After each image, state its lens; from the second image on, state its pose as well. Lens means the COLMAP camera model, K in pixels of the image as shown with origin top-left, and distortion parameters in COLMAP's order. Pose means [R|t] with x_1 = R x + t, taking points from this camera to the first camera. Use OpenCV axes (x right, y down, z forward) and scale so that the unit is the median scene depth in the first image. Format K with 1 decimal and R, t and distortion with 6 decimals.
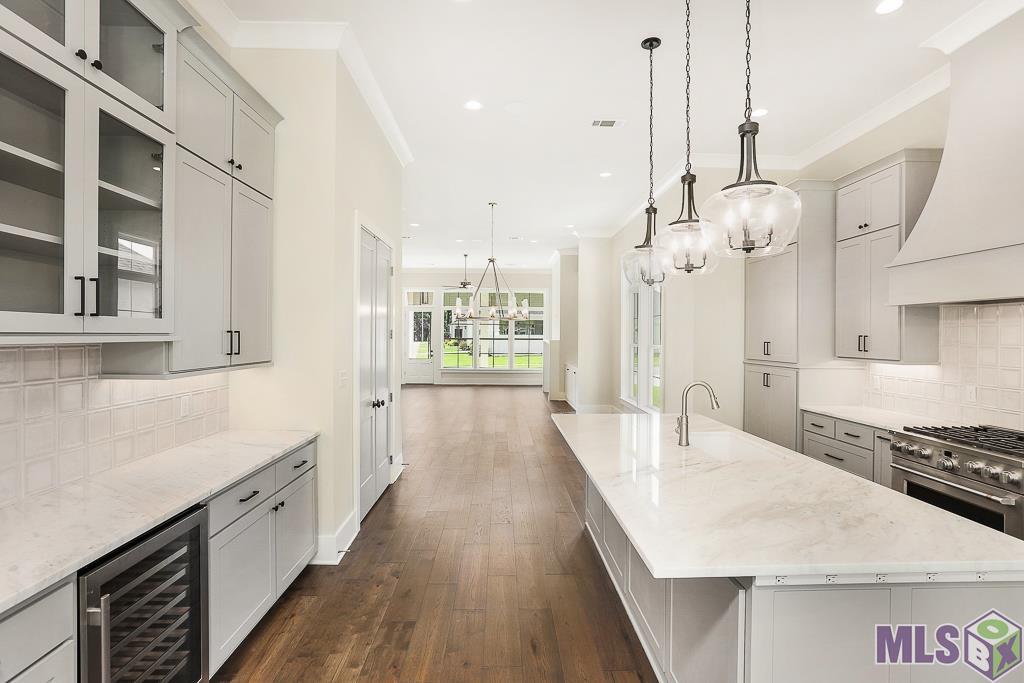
lens RADIAL K [[466.1, 0, 512.0], [0, 466.1, 341.5], [0, 0, 1]] dist [-0.000085, 0.000000]
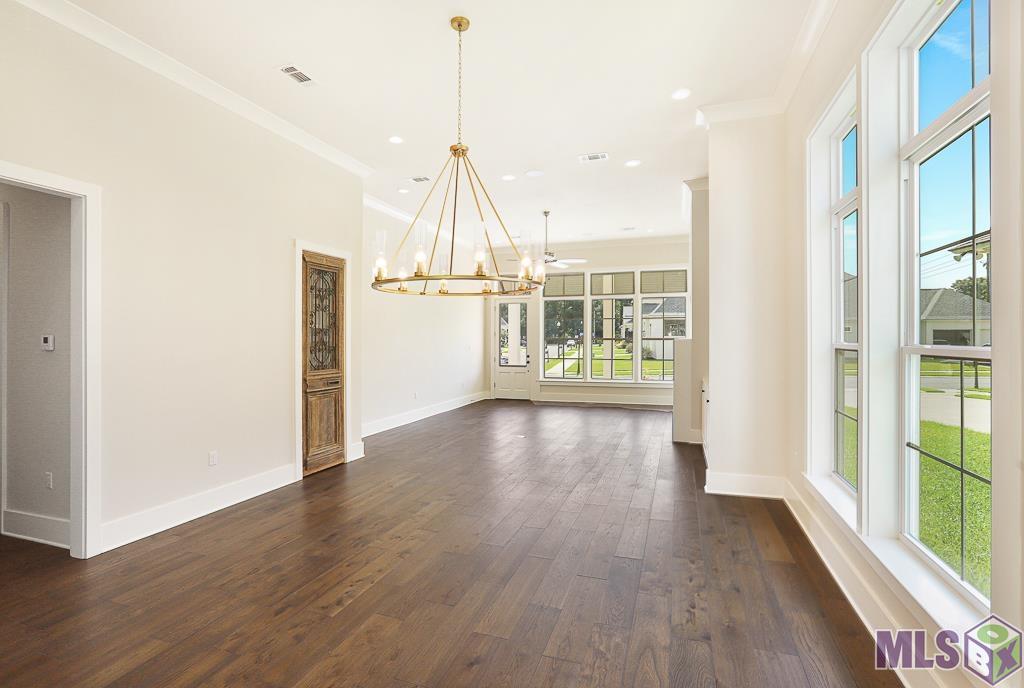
lens RADIAL K [[478.9, 0, 512.0], [0, 478.9, 344.0], [0, 0, 1]] dist [-0.000324, 0.000019]
pose [[0.935588, -0.003477, -0.353076, 0.080904], [-0.001049, 0.999920, -0.012627, 0.011041], [0.353092, 0.012184, 0.935509, 0.281093]]
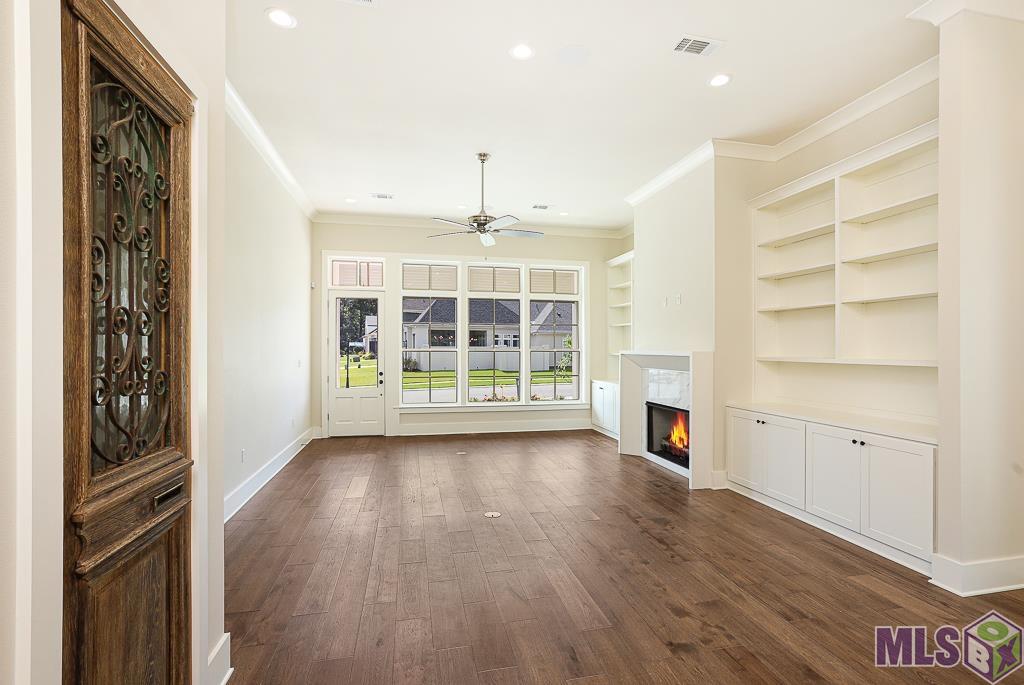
lens RADIAL K [[471.0, 0, 511.2], [0, 471.0, 354.4], [0, 0, 1]] dist [-0.000239, 0.000062]
pose [[0.983193, -0.002924, 0.182548, -0.128202], [0.005000, 0.999928, -0.010915, 0.005504], [-0.182503, 0.011644, 0.983136, 0.465168]]
